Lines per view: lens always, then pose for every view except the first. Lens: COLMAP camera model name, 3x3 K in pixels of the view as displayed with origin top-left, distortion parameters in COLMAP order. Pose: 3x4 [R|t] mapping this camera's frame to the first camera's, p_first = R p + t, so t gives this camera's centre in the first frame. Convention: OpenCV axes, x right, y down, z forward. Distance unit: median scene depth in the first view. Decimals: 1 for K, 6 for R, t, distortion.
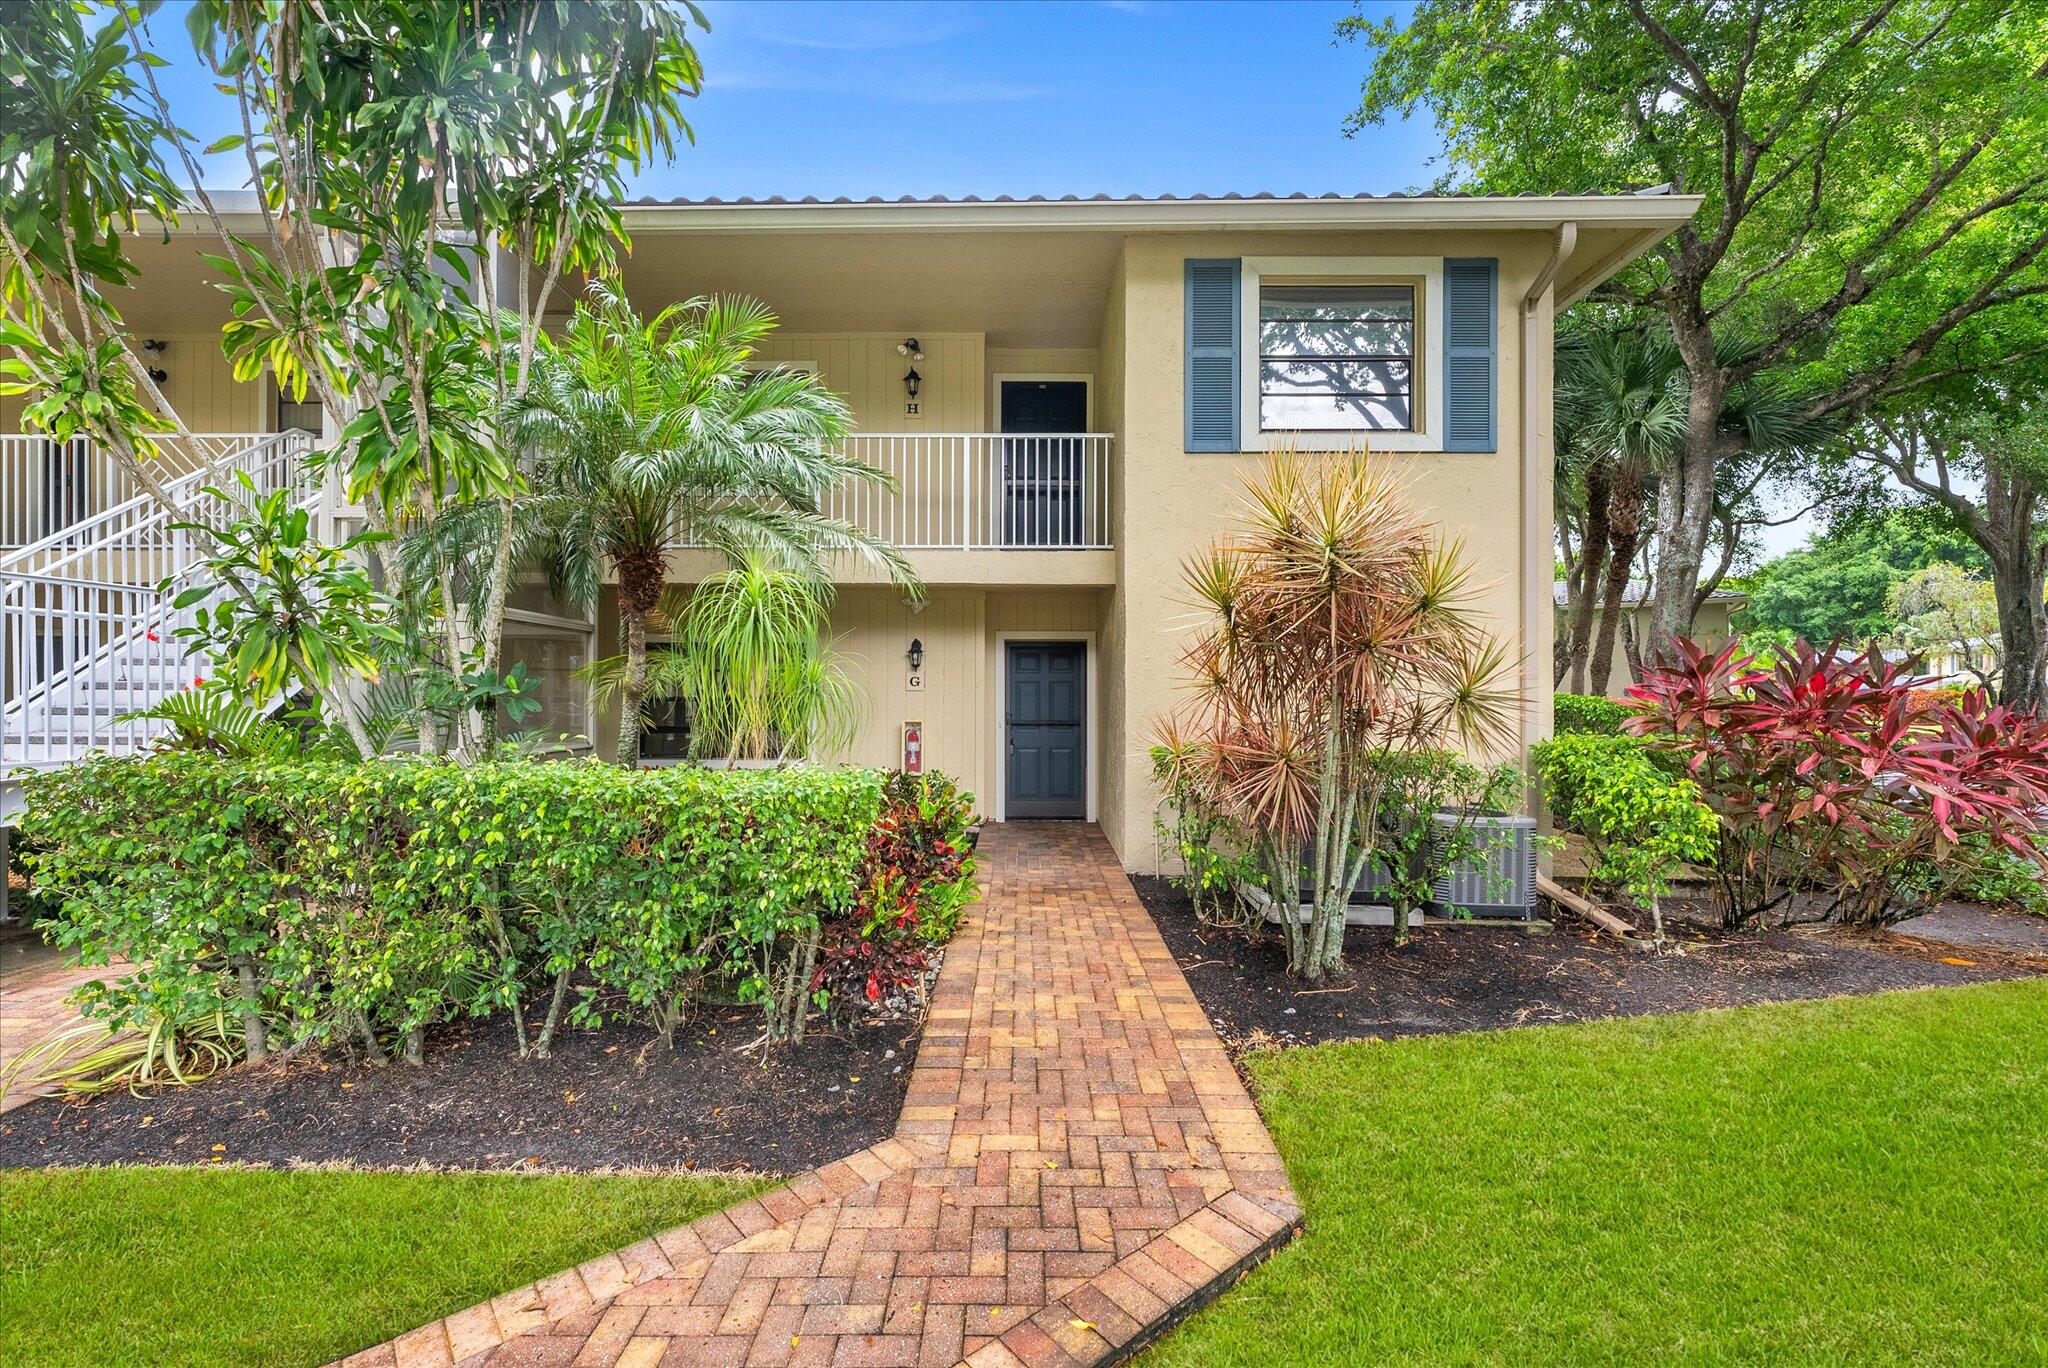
lens RADIAL K [[861.0, 0, 1011.1], [0, 861.0, 683.3], [0, 0, 1]] dist [-0.000904, 0.000052]
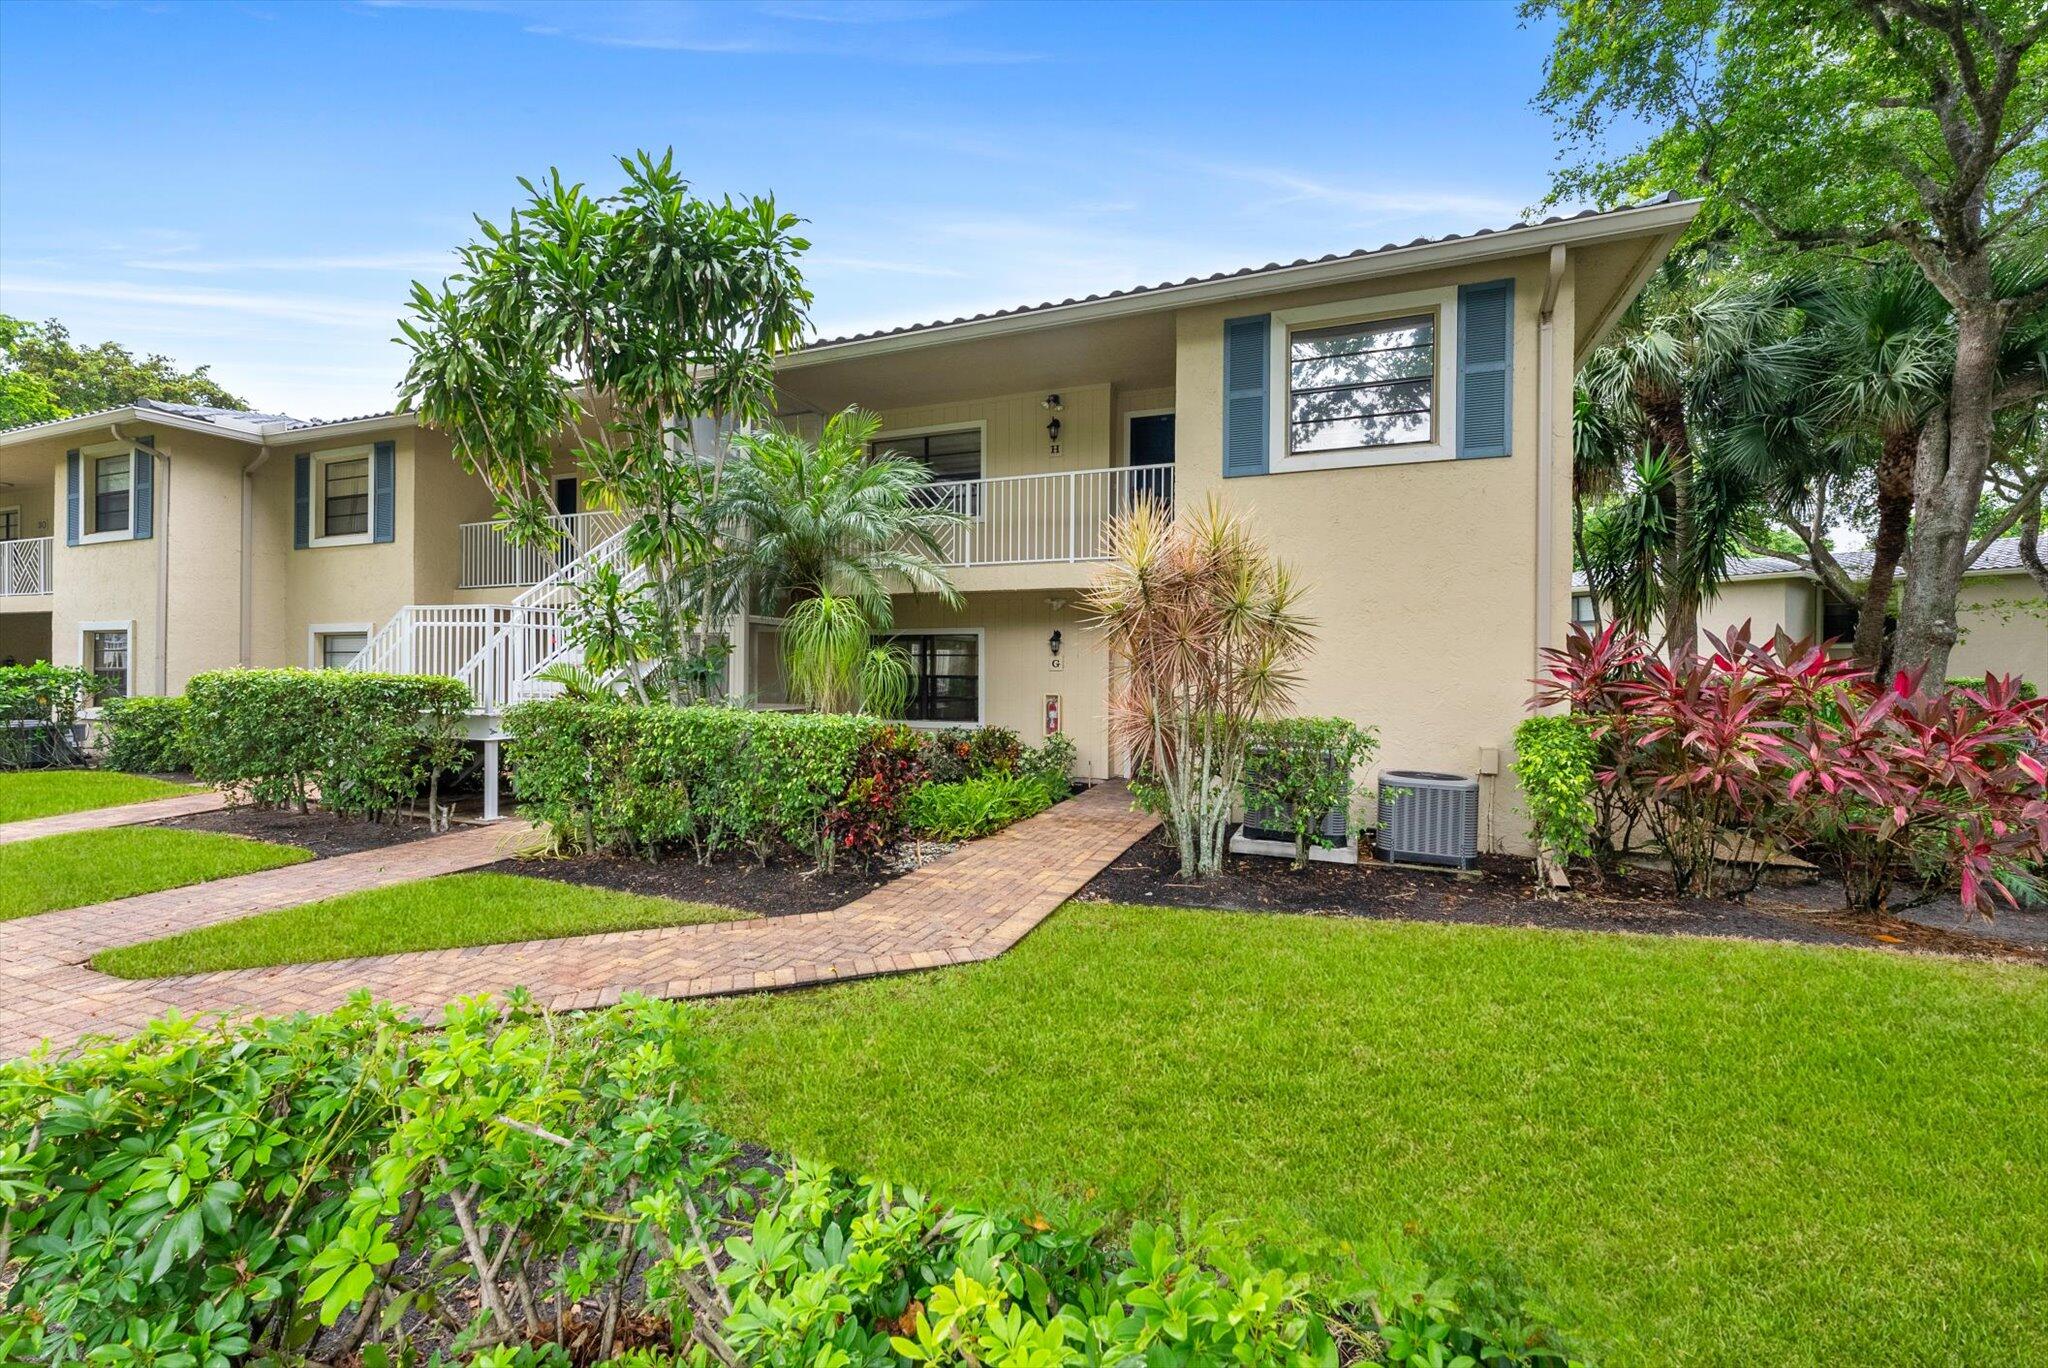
lens RADIAL K [[827.6, 0, 1021.4], [0, 827.6, 668.4], [0, 0, 1]] dist [0.000941, -0.000294]
pose [[0.934943, 0.003138, -0.354784, 0.436417], [-0.001710, 0.999989, 0.004338, -0.000493], [0.354794, -0.003449, 0.934938, -0.258587]]
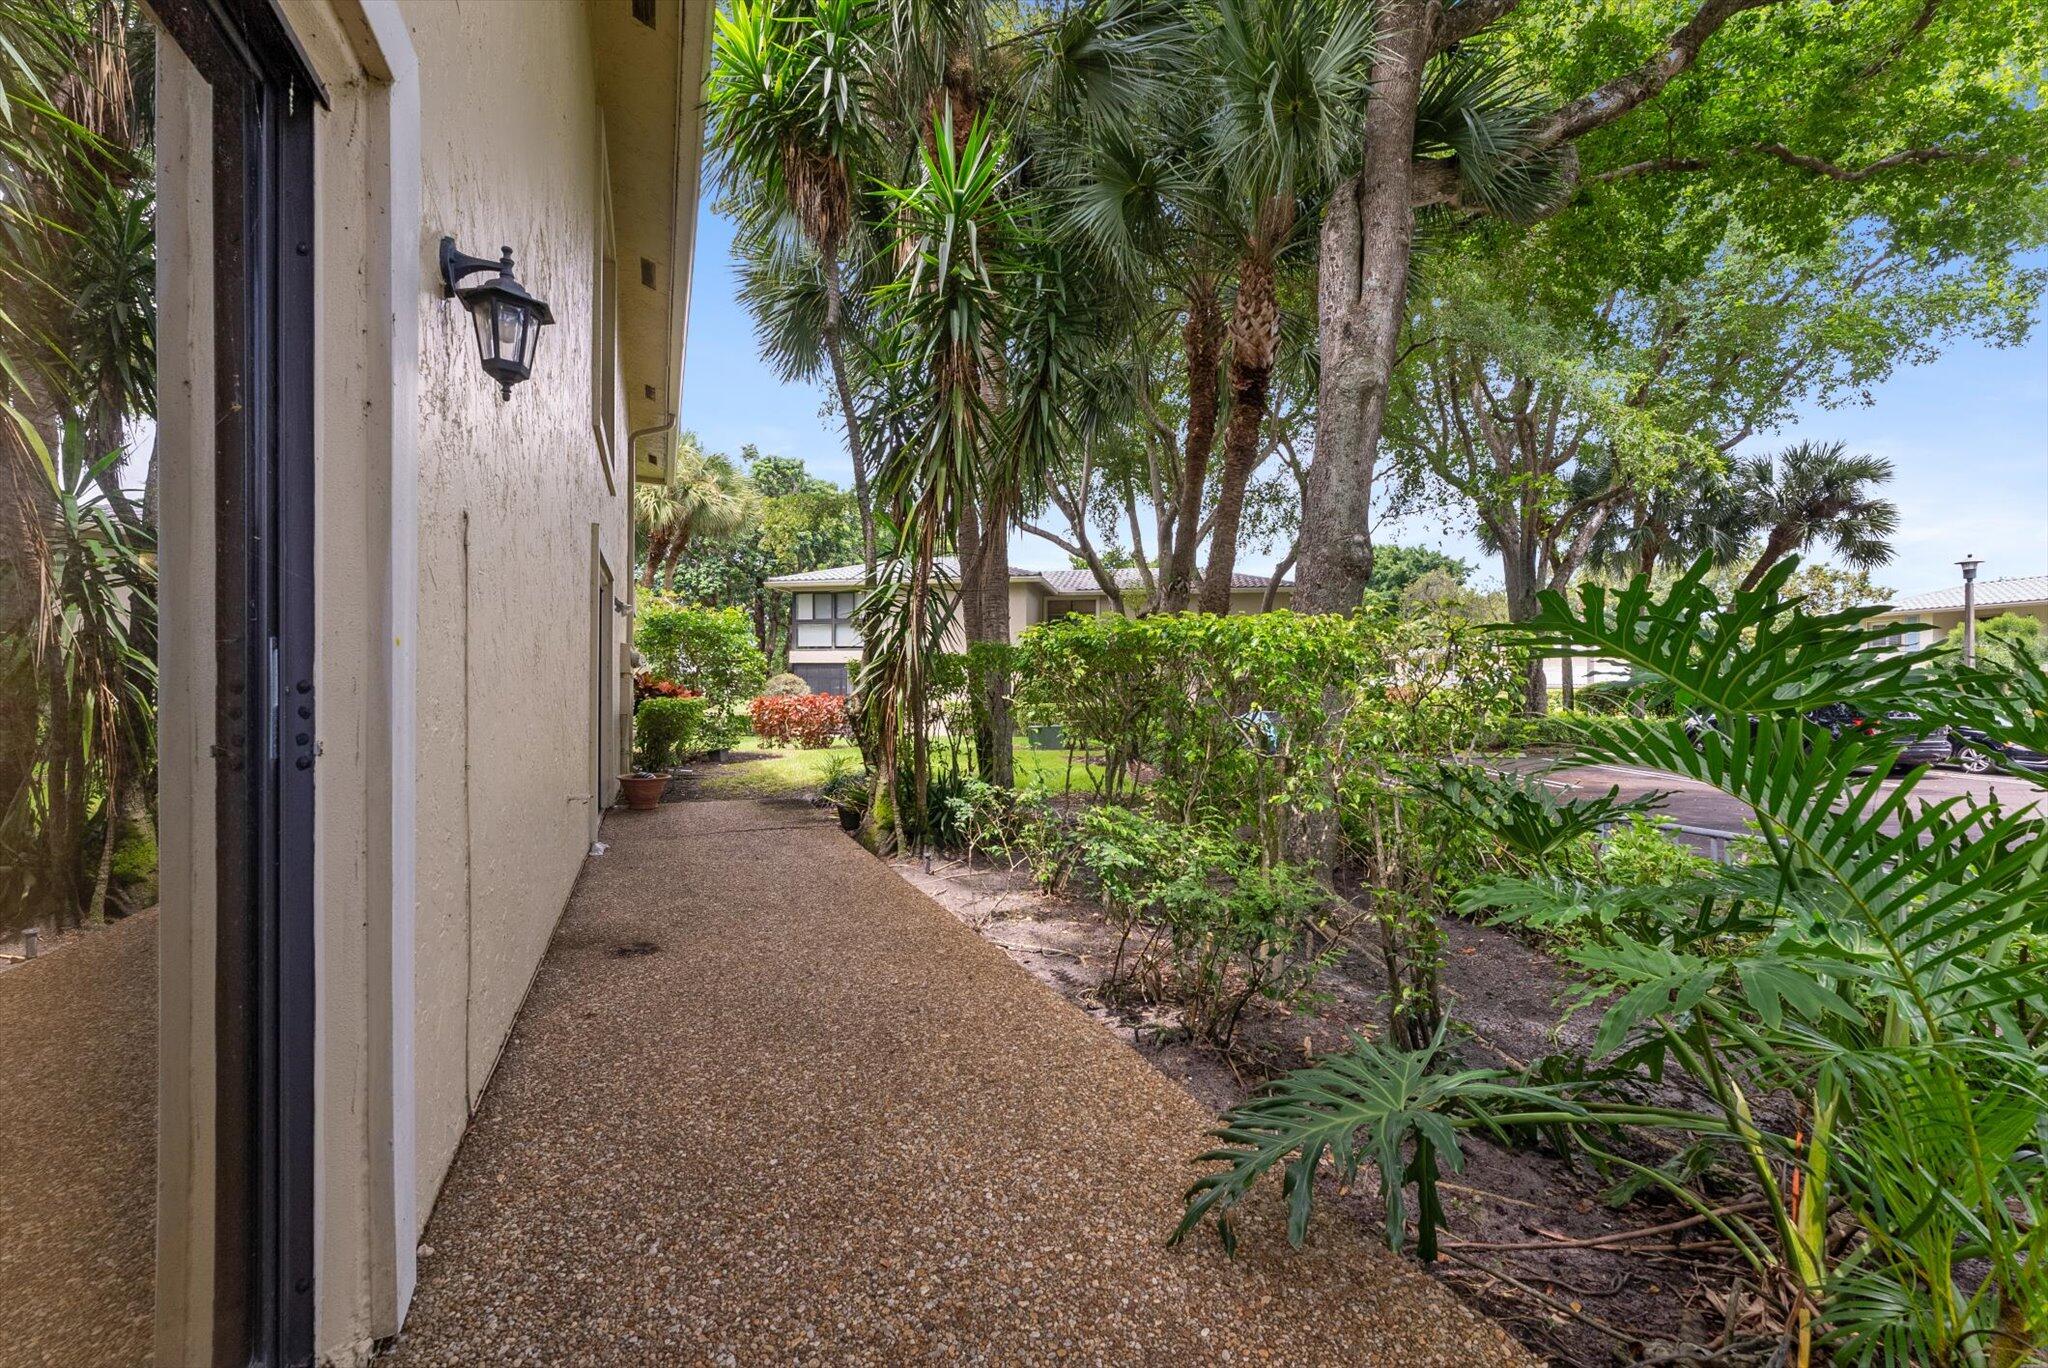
lens RADIAL K [[827.6, 0, 1021.4], [0, 827.6, 668.4], [0, 0, 1]] dist [0.000941, -0.000294]
pose [[0.918699, 0.006720, 0.394902, 0.871843], [-0.002920, 0.999943, -0.010222, 0.076703], [-0.394949, 0.008238, 0.918666, 1.364644]]
